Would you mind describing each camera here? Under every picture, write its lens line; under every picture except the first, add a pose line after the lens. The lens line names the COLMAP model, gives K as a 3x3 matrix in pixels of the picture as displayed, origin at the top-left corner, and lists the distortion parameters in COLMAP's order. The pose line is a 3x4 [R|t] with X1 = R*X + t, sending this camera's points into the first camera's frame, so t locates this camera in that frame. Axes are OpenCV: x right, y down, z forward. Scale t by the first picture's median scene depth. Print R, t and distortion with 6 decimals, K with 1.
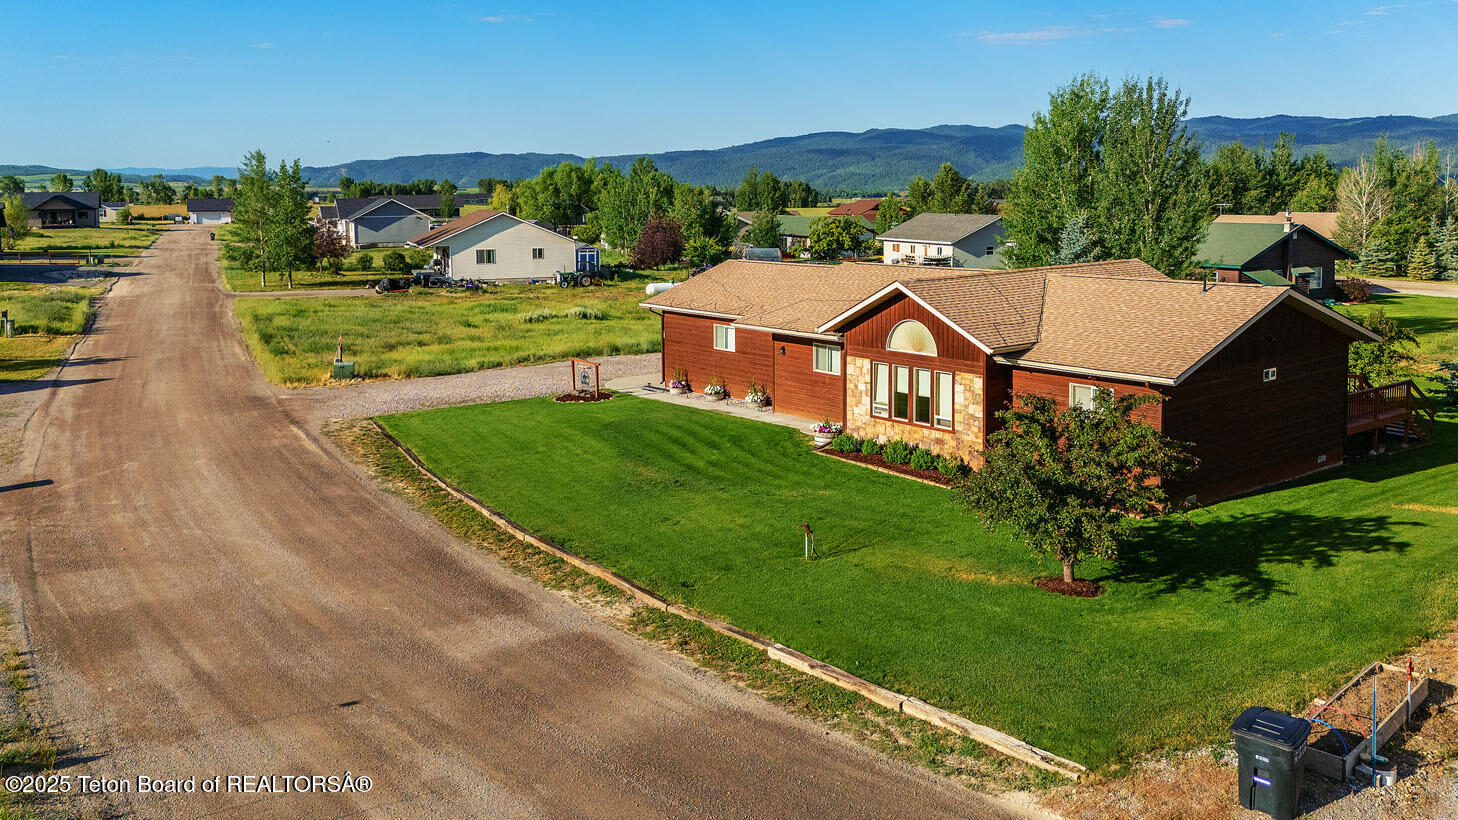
lens RADIAL K [[1203.2, 0, 703.1], [0, 1203.2, 301.1], [0, 0, 1]] dist [0.086854, -0.104184]
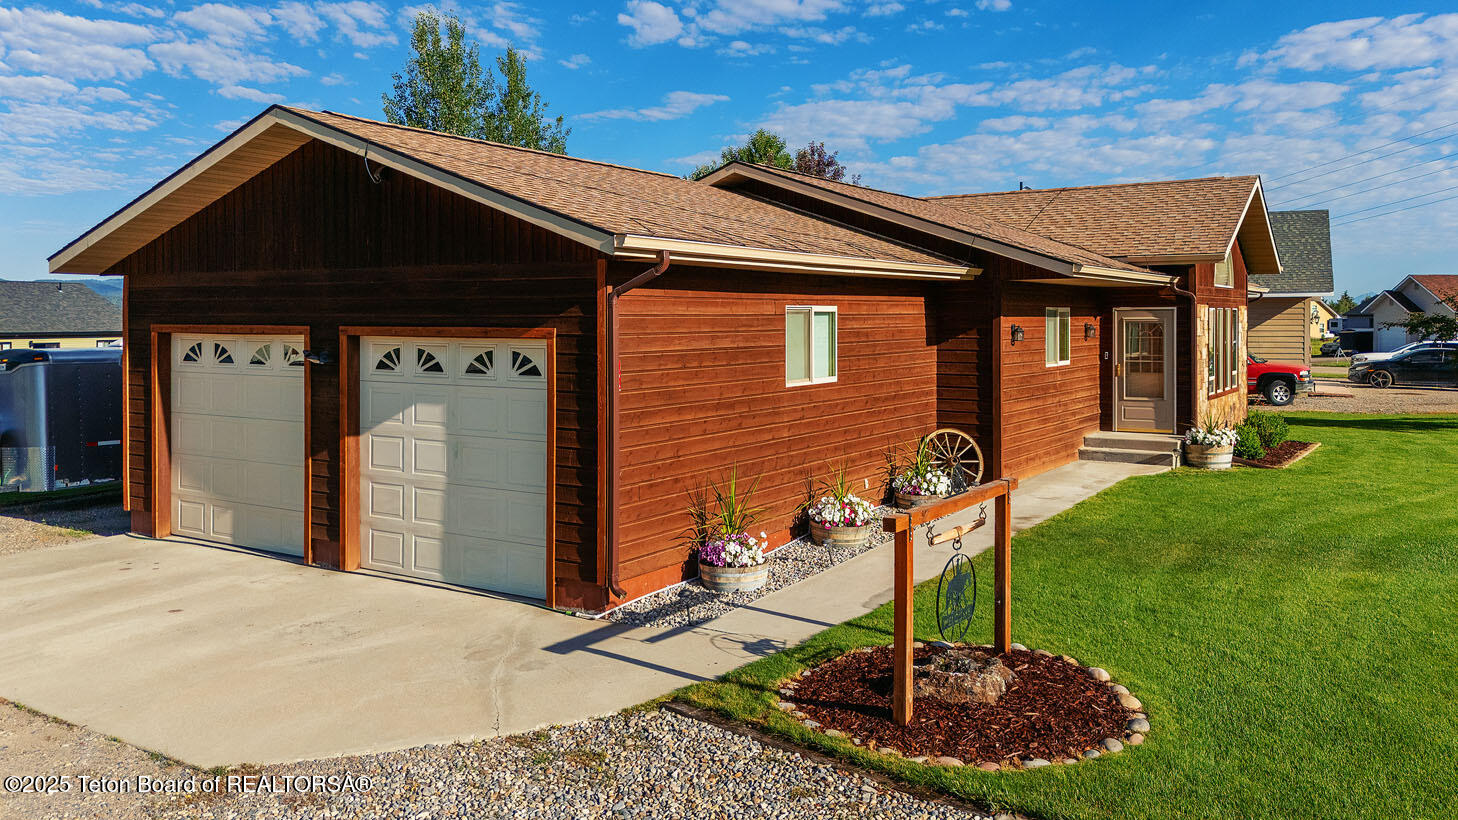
lens RADIAL K [[1144.4, 0, 747.7], [0, 1144.4, 329.3], [0, 0, 1]] dist [0.100643, -0.118186]
pose [[-0.341469, 0.007064, 0.939867, -0.342744], [0.100689, 0.994492, 0.029107, 0.020076], [-0.934484, 0.104573, -0.340299, 1.449006]]
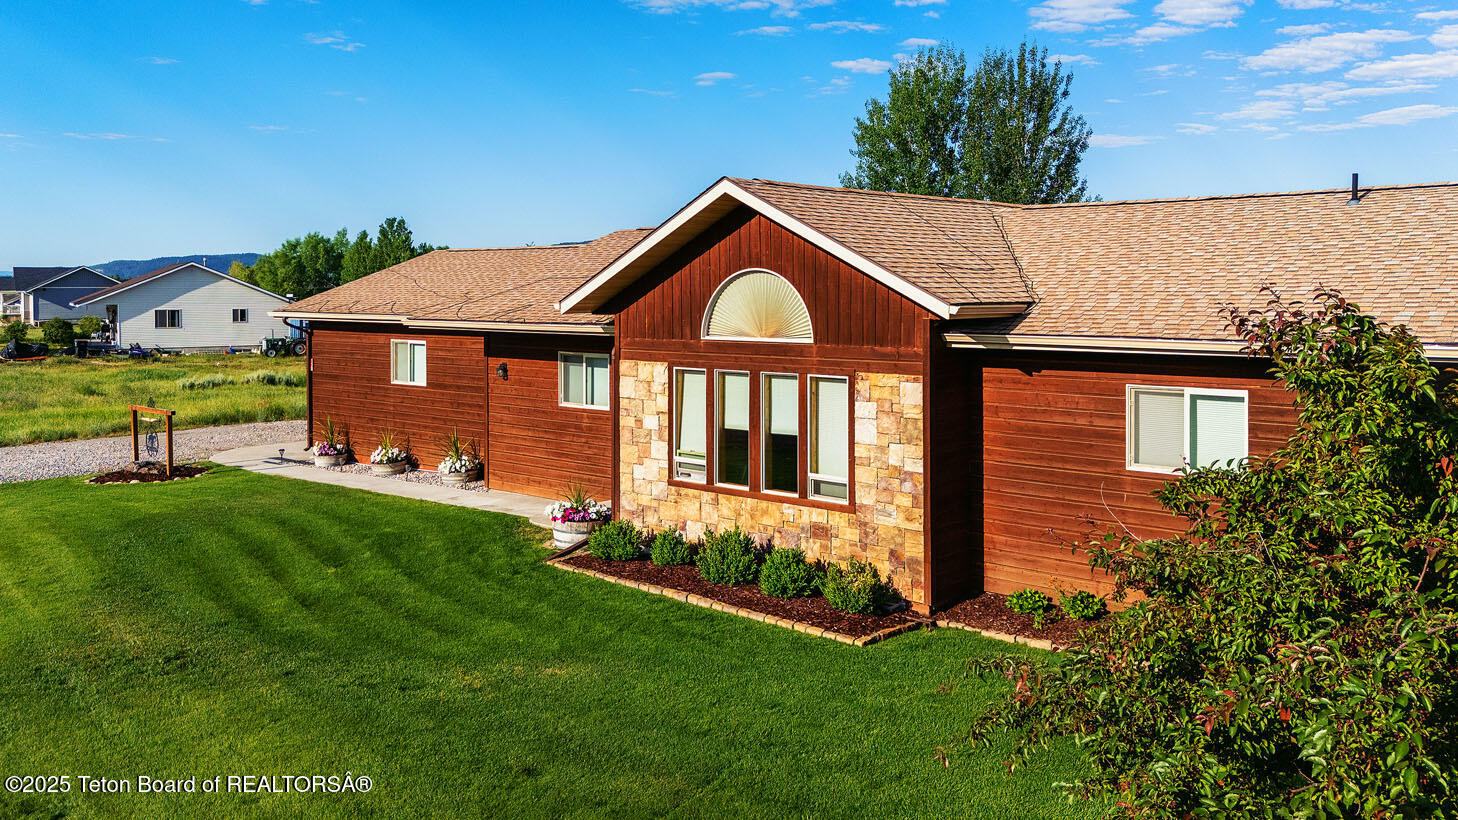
lens RADIAL K [[1190.0, 0, 701.4], [0, 1190.0, 313.7], [0, 0, 1]] dist [0.099160, -0.114202]
pose [[0.984610, 0.005568, 0.174677, 0.070594], [0.007686, 0.997146, -0.075111, 0.065747], [-0.174596, 0.075298, 0.981757, 0.542851]]
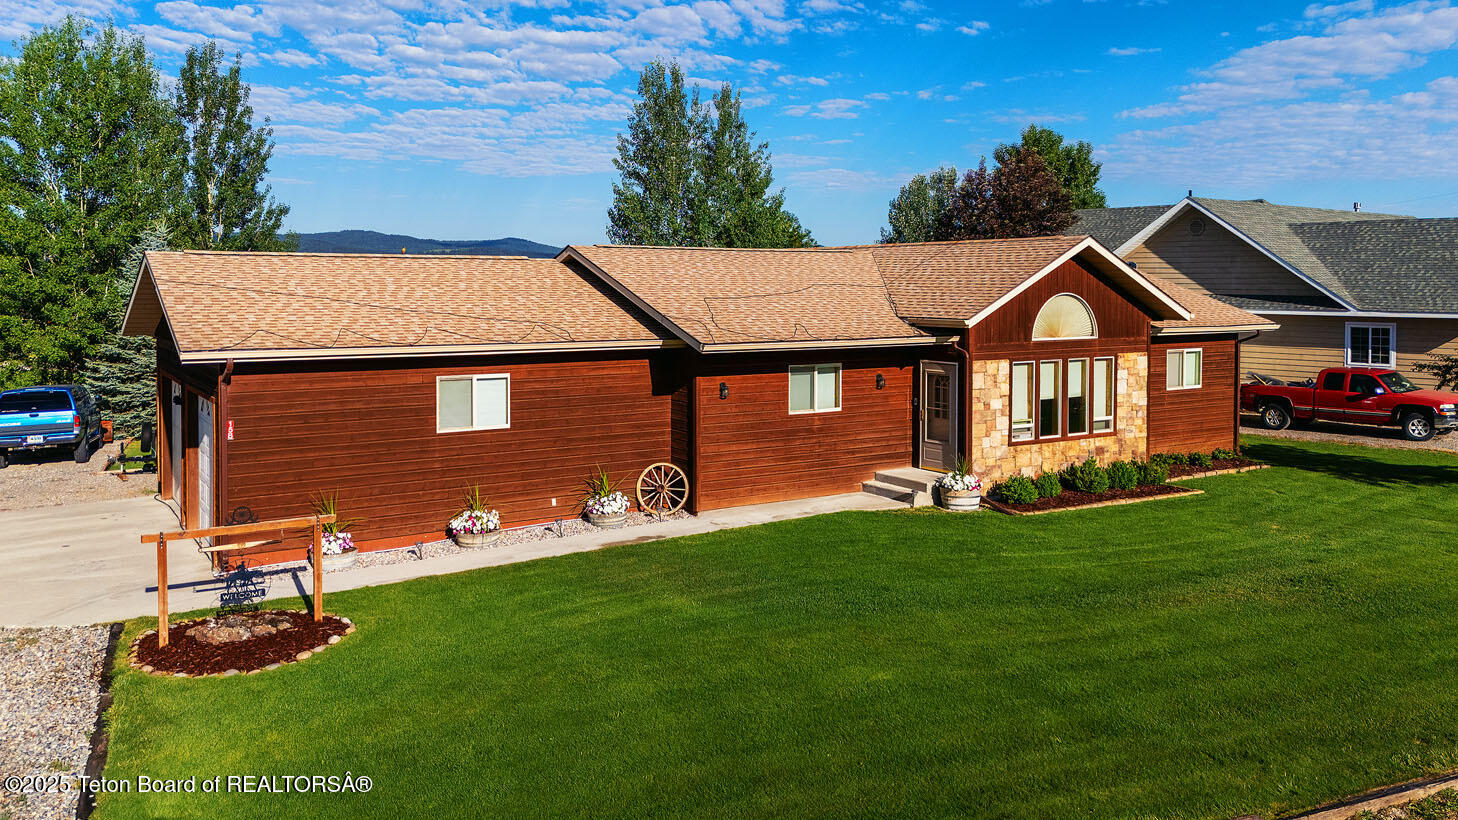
lens RADIAL K [[1149.9, 0, 728.0], [0, 1149.9, 315.6], [0, 0, 1]] dist [0.044058, -0.006707]
pose [[0.096245, -0.014769, 0.995248, -0.525317], [0.094724, 0.995488, 0.005612, 0.005669], [-0.990840, 0.093733, 0.097210, 1.112055]]
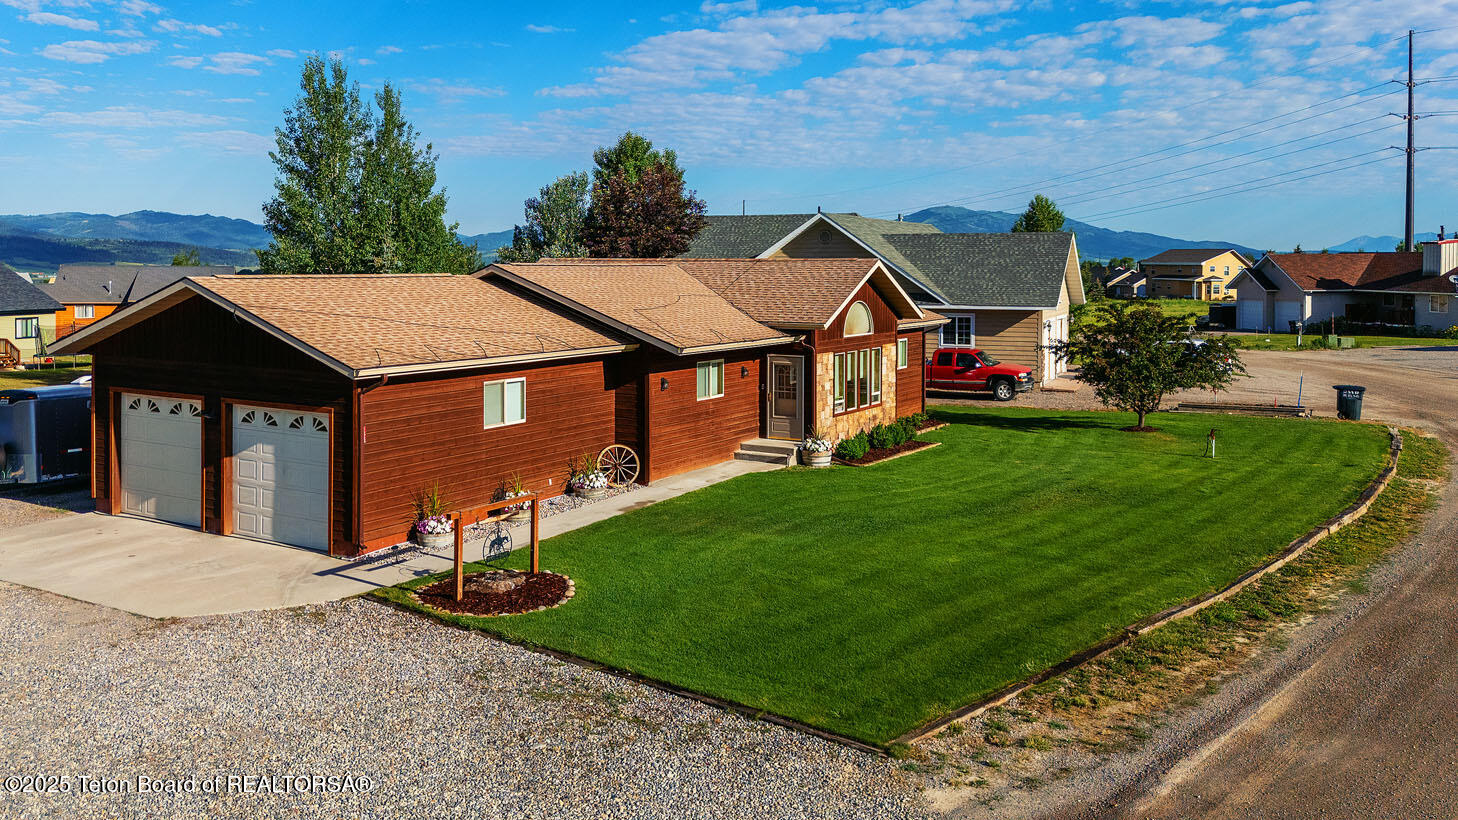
lens RADIAL K [[1233.5, 0, 708.7], [0, 1233.5, 287.5], [0, 0, 1]] dist [0.094351, -0.130456]
pose [[-0.353921, -0.005114, 0.935262, -0.698066], [0.093805, 0.994749, 0.040937, -0.046148], [-0.930559, 0.102221, -0.351582, 1.430699]]
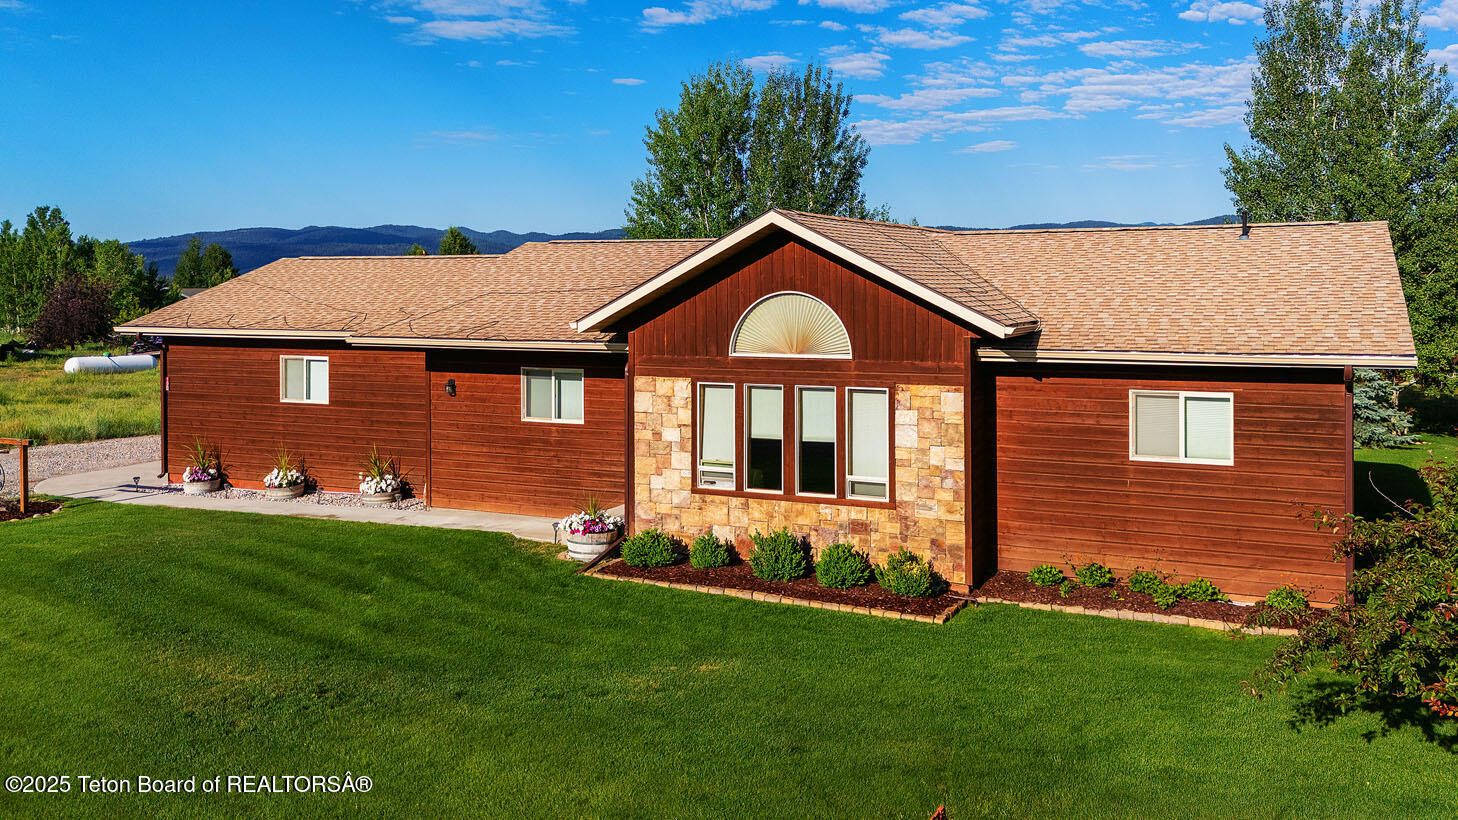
lens RADIAL K [[1213.9, 0, 743.7], [0, 1213.9, 314.7], [0, 0, 1]] dist [0.079418, -0.082835]
pose [[0.887566, -0.001821, 0.460677, -0.078644], [0.035636, 0.997267, -0.064717, 0.056757], [-0.459300, 0.073857, 0.885205, 0.545800]]
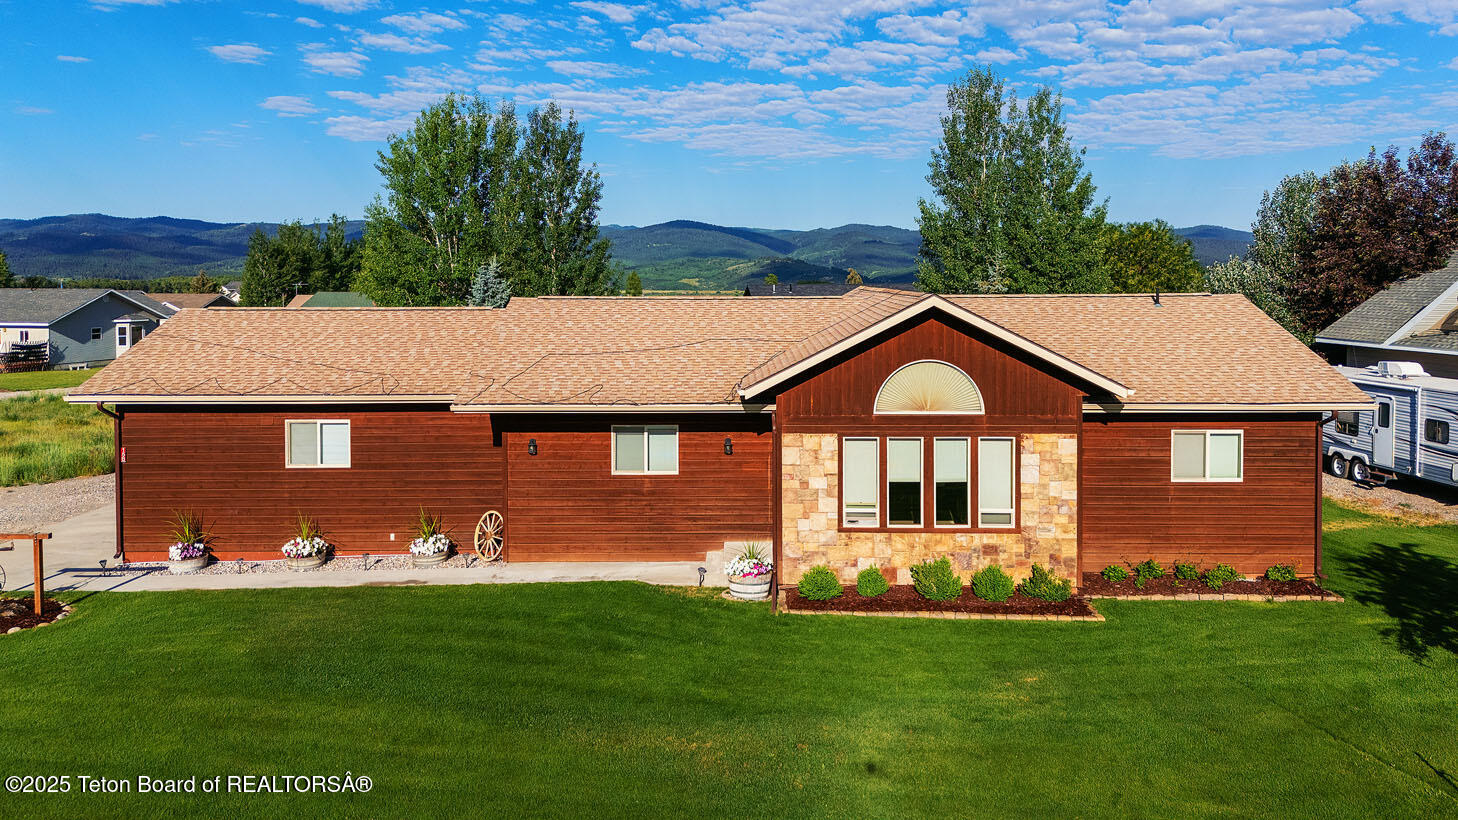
lens RADIAL K [[1155.8, 0, 727.8], [0, 1155.8, 299.1], [0, 0, 1]] dist [0.091704, -0.109628]
pose [[0.625714, -0.005520, 0.780033, -0.349150], [0.069802, 0.996360, -0.048941, 0.006212], [-0.776923, 0.085071, 0.623822, 0.692217]]
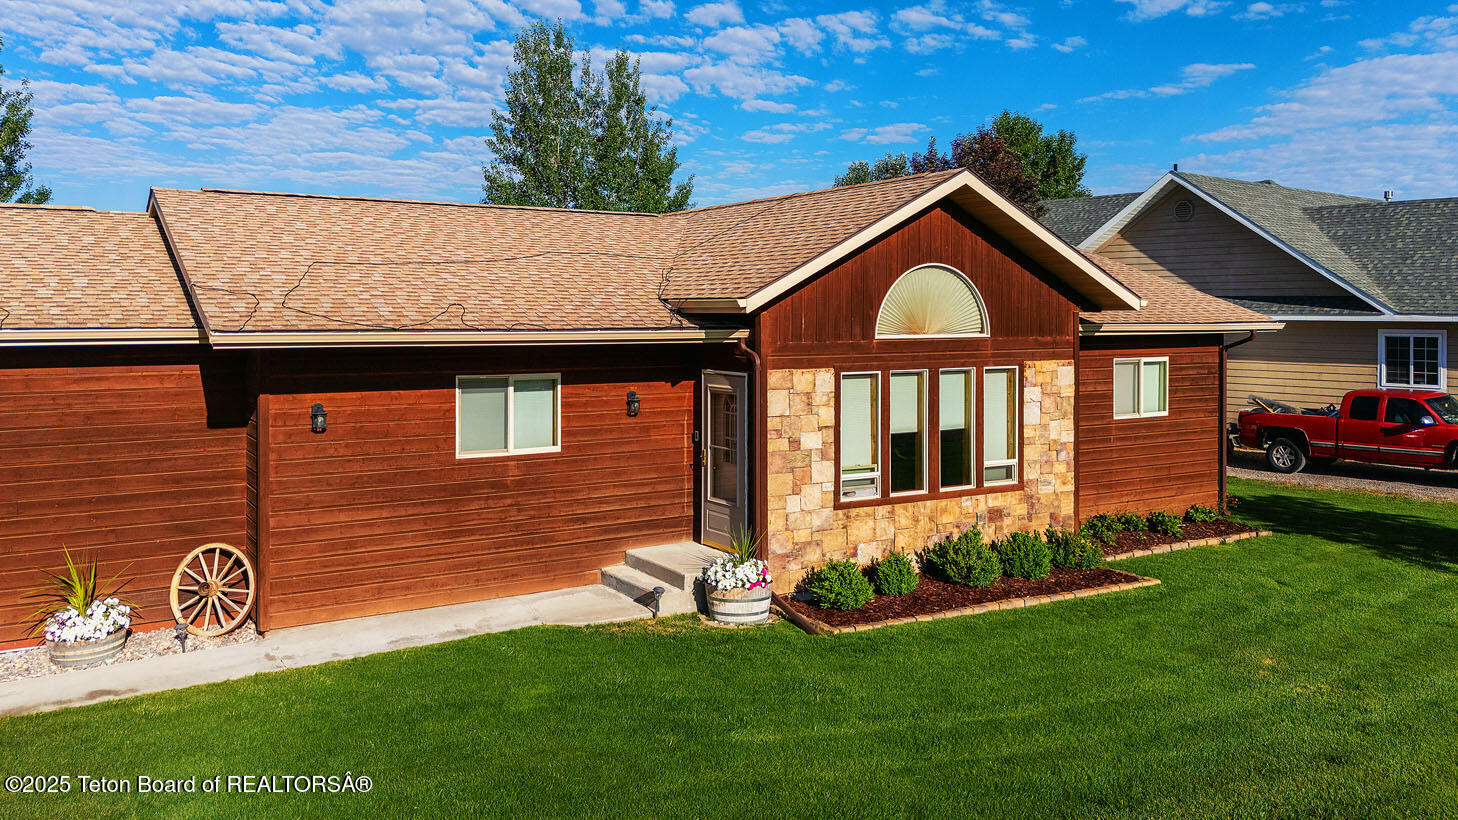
lens RADIAL K [[1143.5, 0, 730.4], [0, 1143.5, 318.6], [0, 0, 1]] dist [0.075845, -0.066038]
pose [[0.111422, 0.007471, 0.993745, -0.260613], [0.093805, 0.995428, -0.018001, 0.035816], [-0.989336, 0.095224, 0.110212, 1.009989]]
